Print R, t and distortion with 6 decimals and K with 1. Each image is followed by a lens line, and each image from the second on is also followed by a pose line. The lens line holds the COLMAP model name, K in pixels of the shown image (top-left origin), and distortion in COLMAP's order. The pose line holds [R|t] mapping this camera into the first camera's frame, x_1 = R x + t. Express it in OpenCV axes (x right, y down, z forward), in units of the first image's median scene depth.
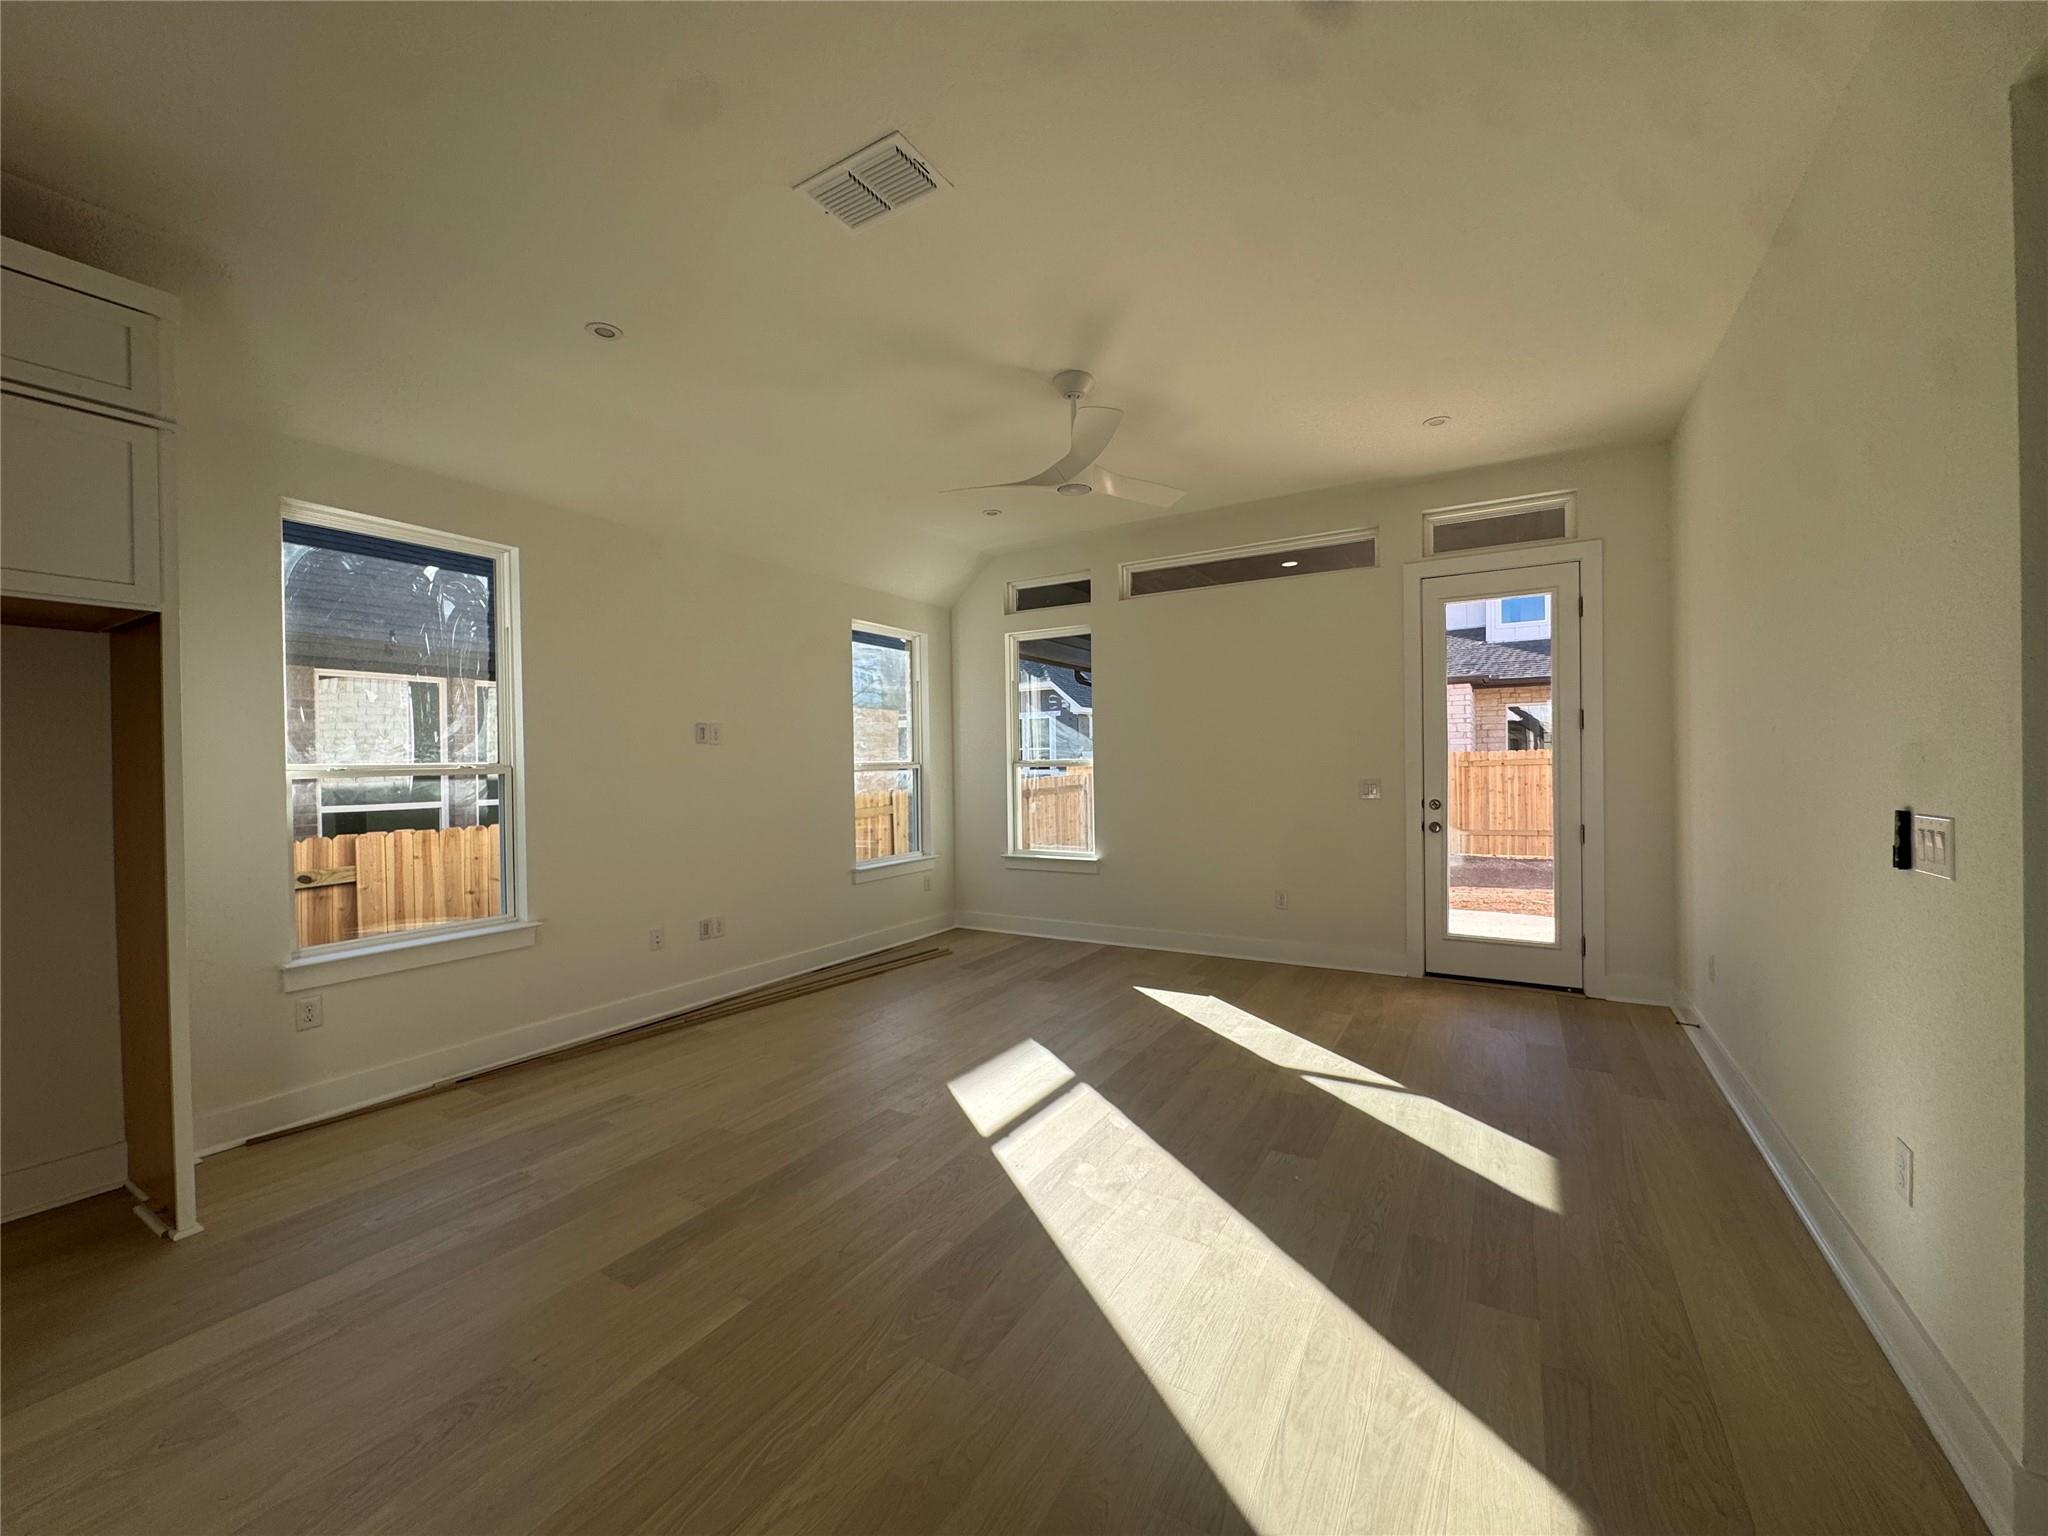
lens RADIAL K [[818.1, 0, 1025.7], [0, 818.1, 765.5], [0, 0, 1]] dist [0.001331, -0.000039]
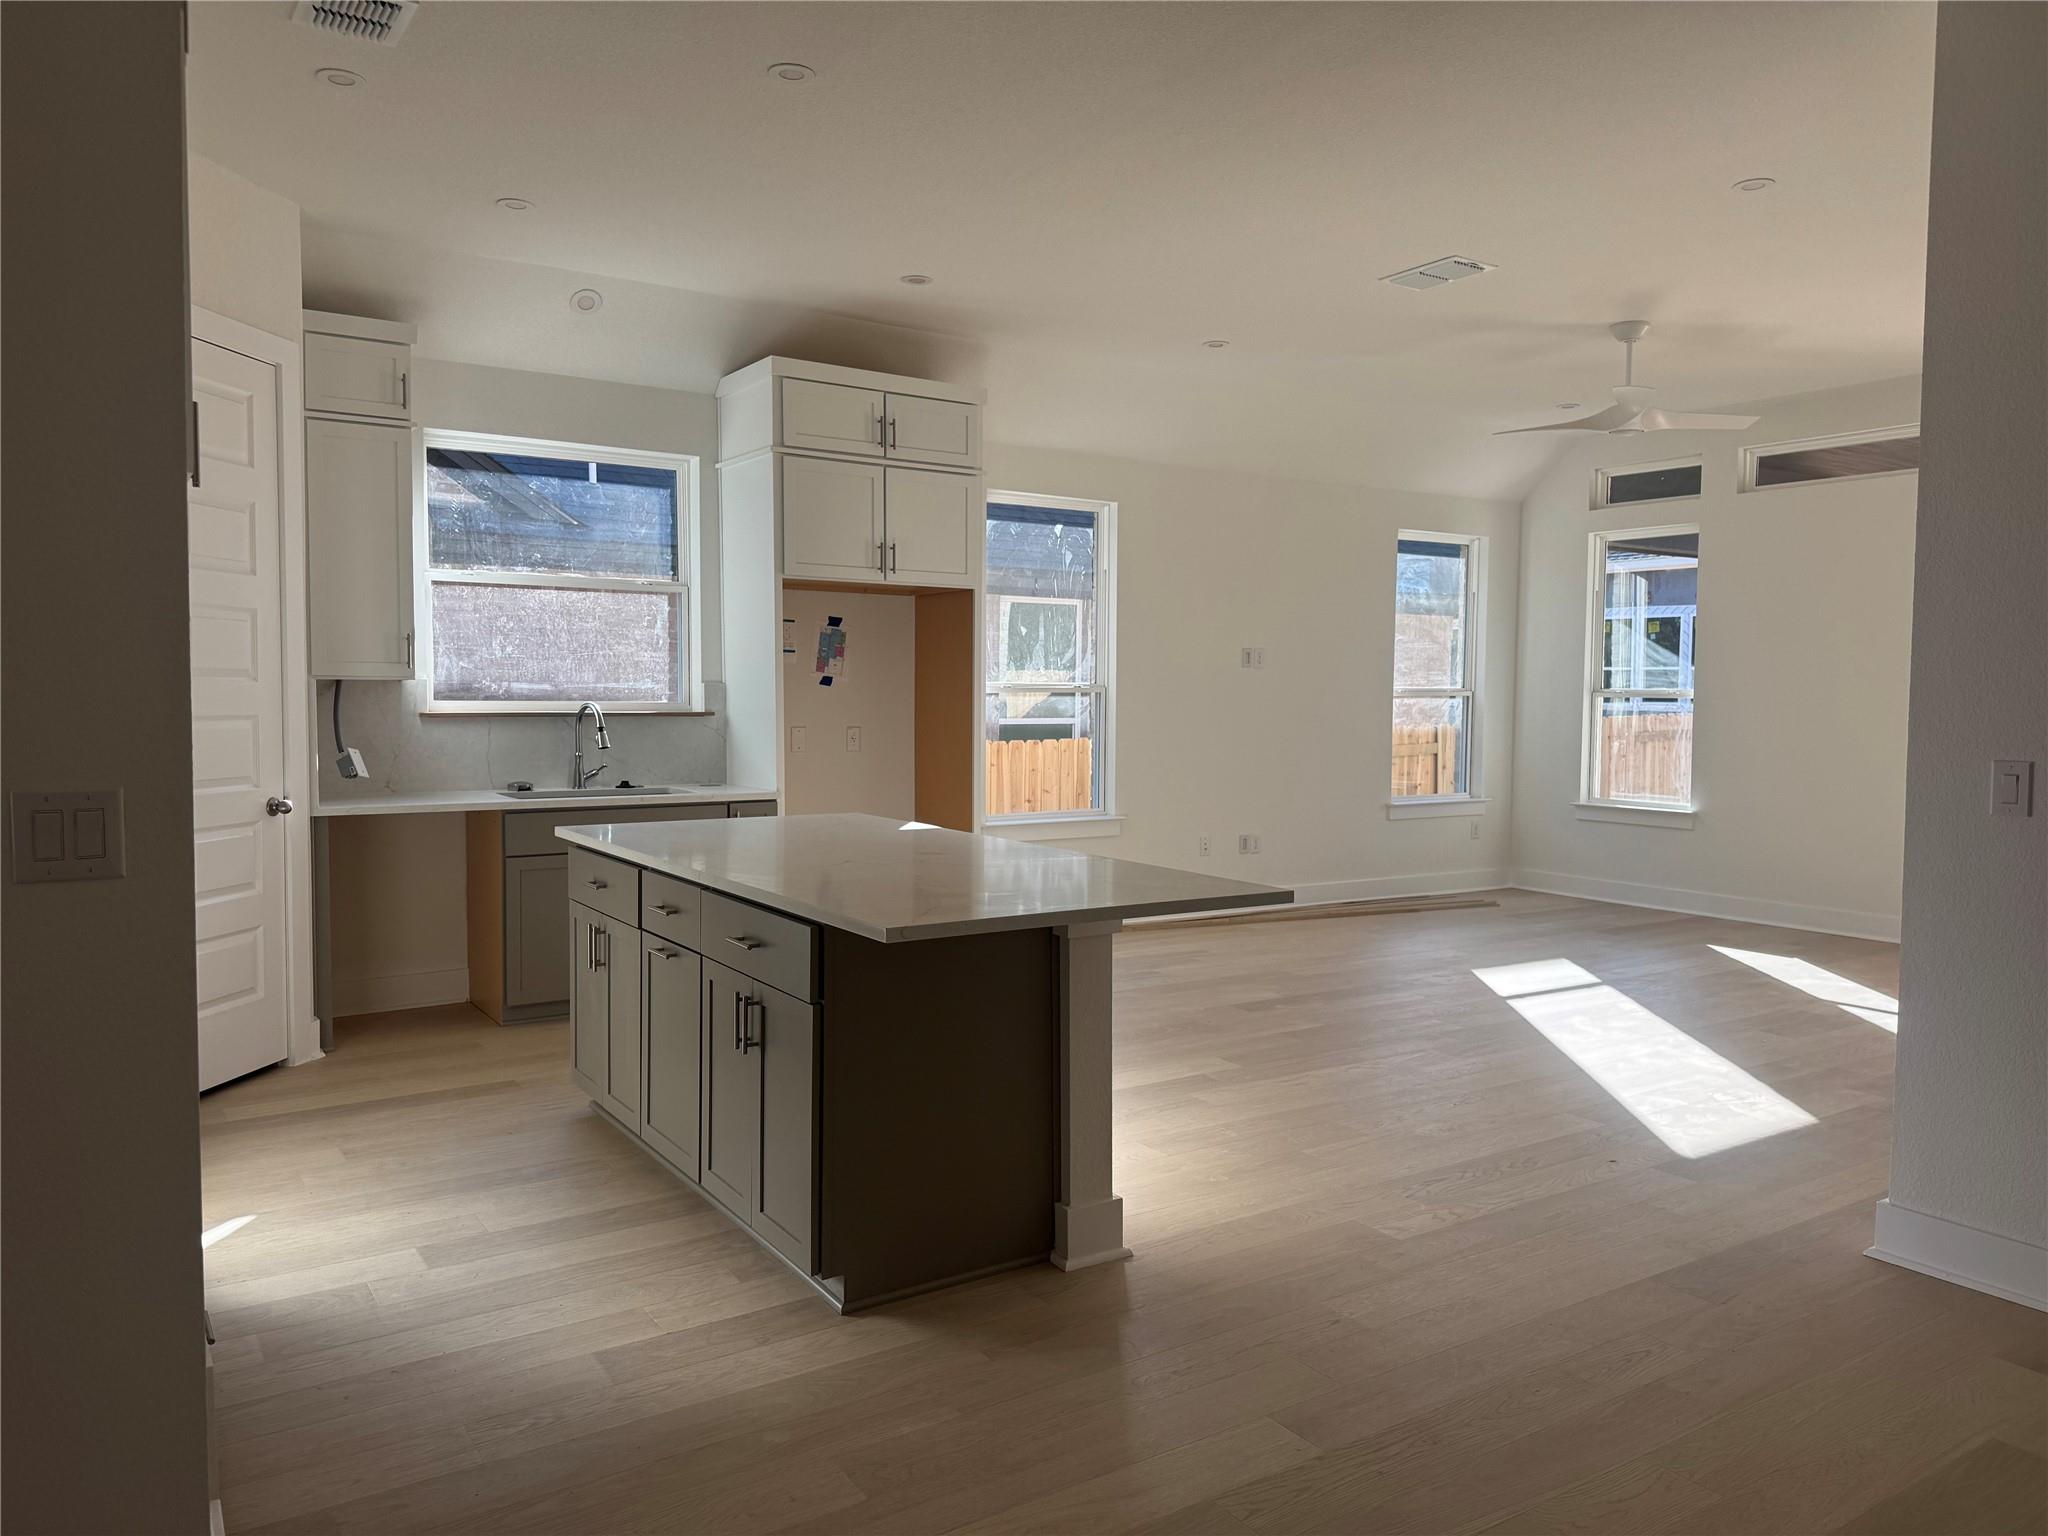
lens RADIAL K [[1424.6, 0, 1016.7], [0, 1424.6, 765.5], [0, 0, 1]] dist [0.216019, -0.438617]
pose [[0.900445, 0.044917, -0.432645, 0.107006], [-0.022449, 0.998127, 0.056904, 0.000523], [0.434391, -0.041527, 0.899767, -0.605042]]
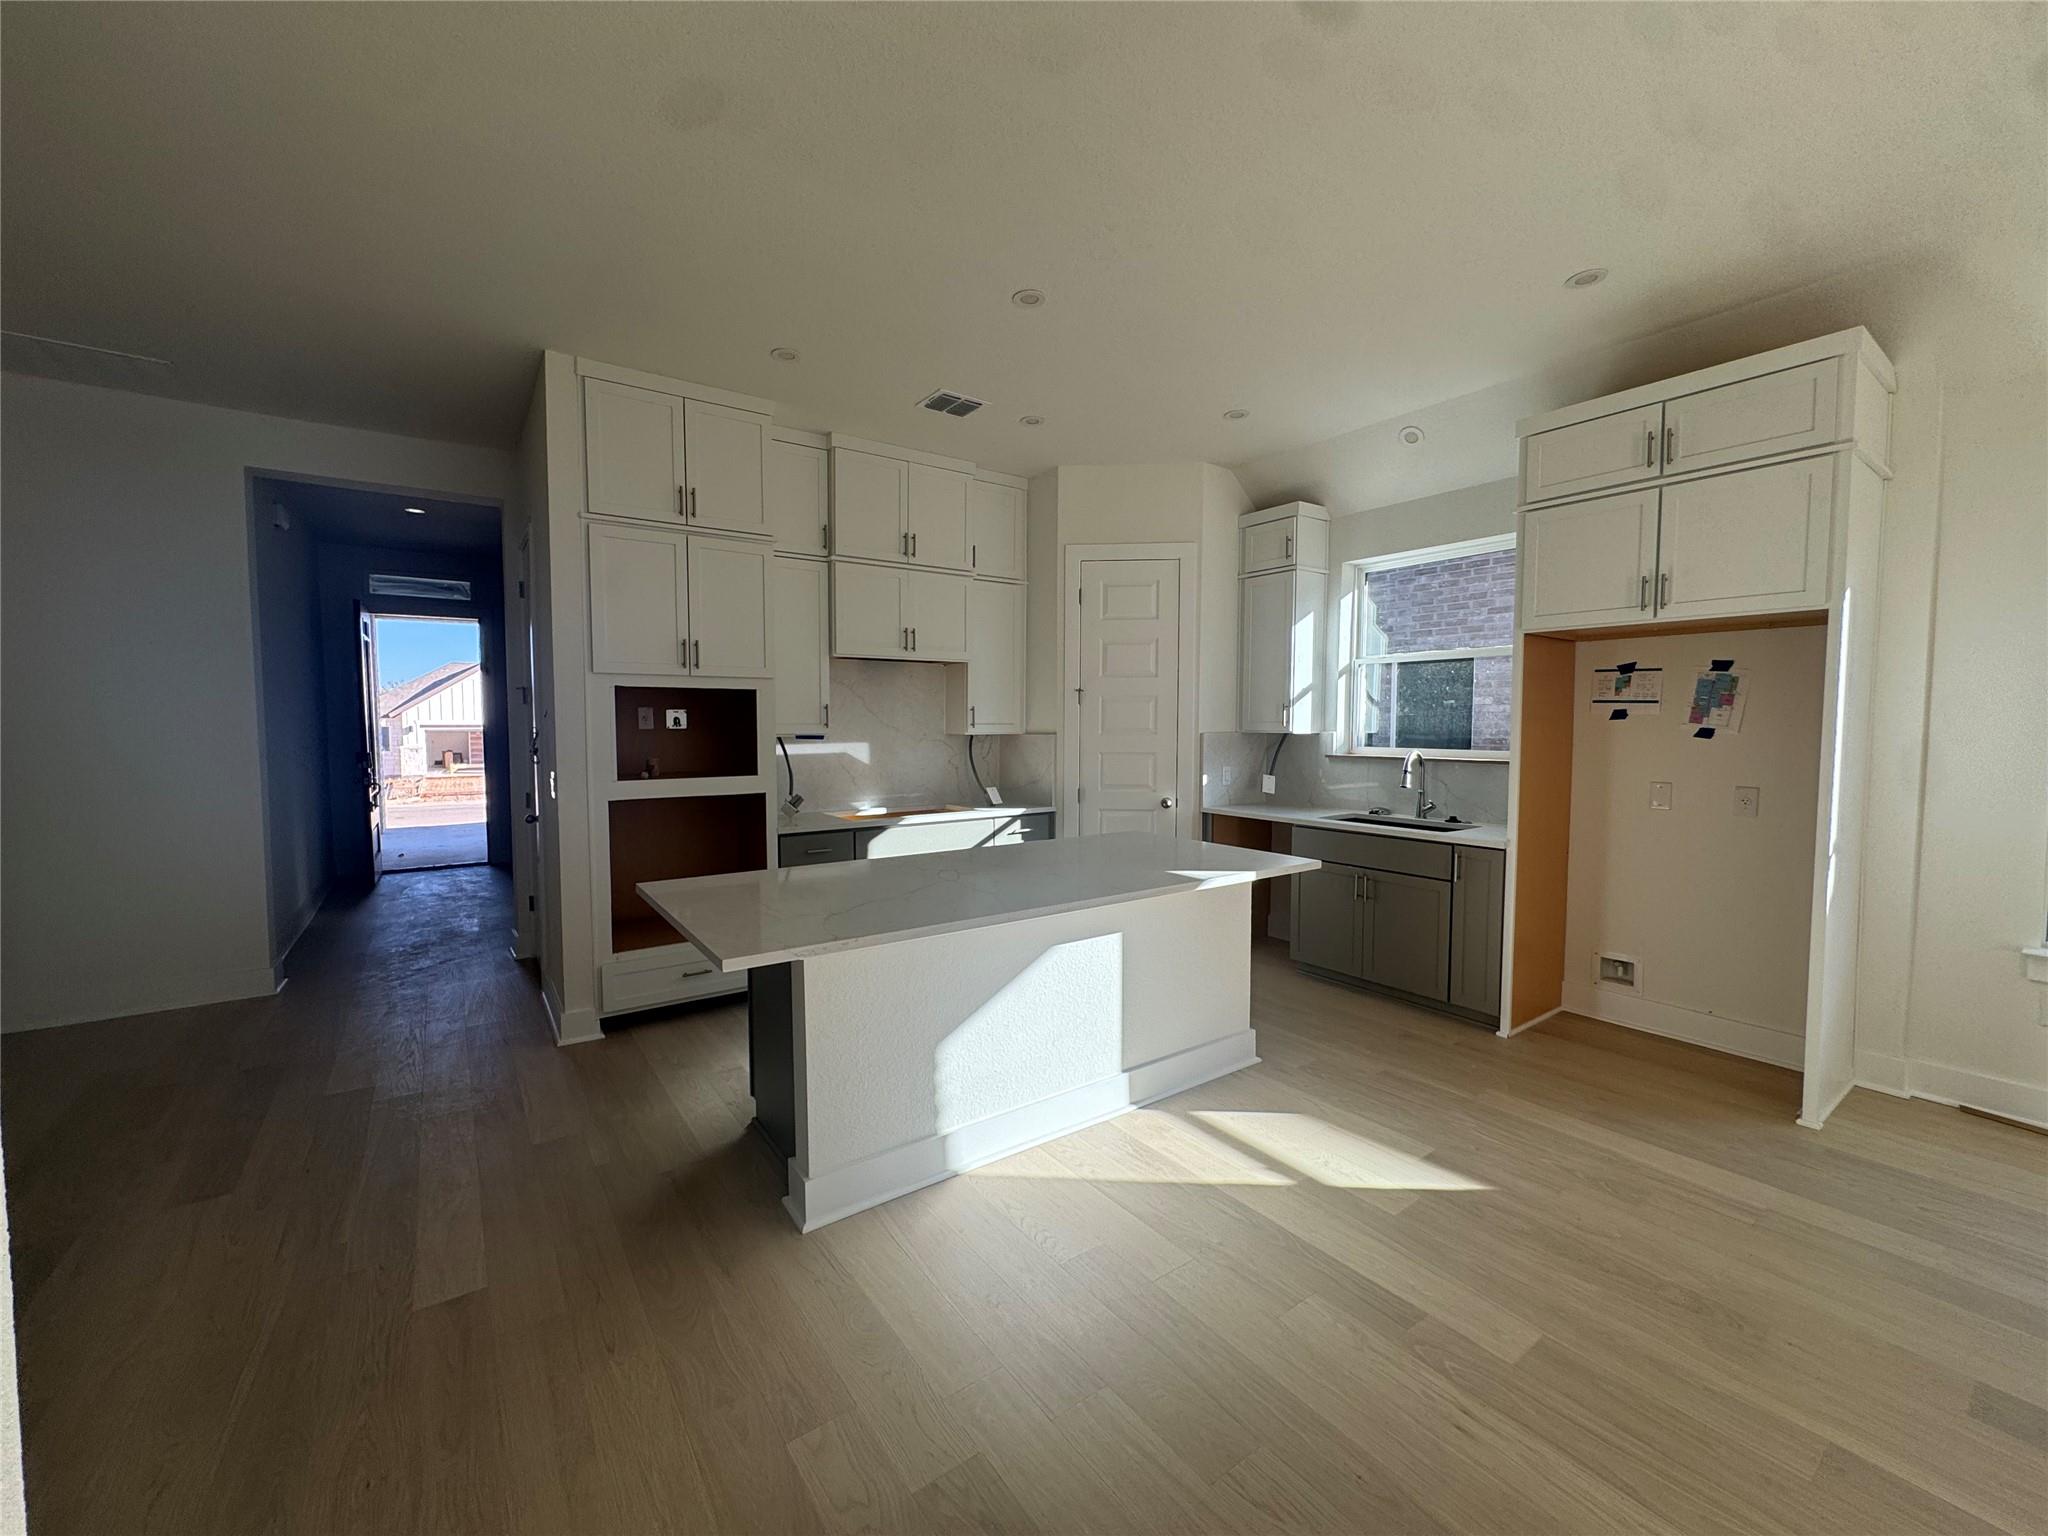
lens RADIAL K [[818.1, 0, 1025.7], [0, 818.1, 765.5], [0, 0, 1]] dist [0.001331, -0.000039]
pose [[-0.399269, 0.065360, -0.914501, 0.198932], [0.002191, 0.997521, 0.070337, -0.017755], [0.916831, 0.026080, -0.398423, 0.158420]]
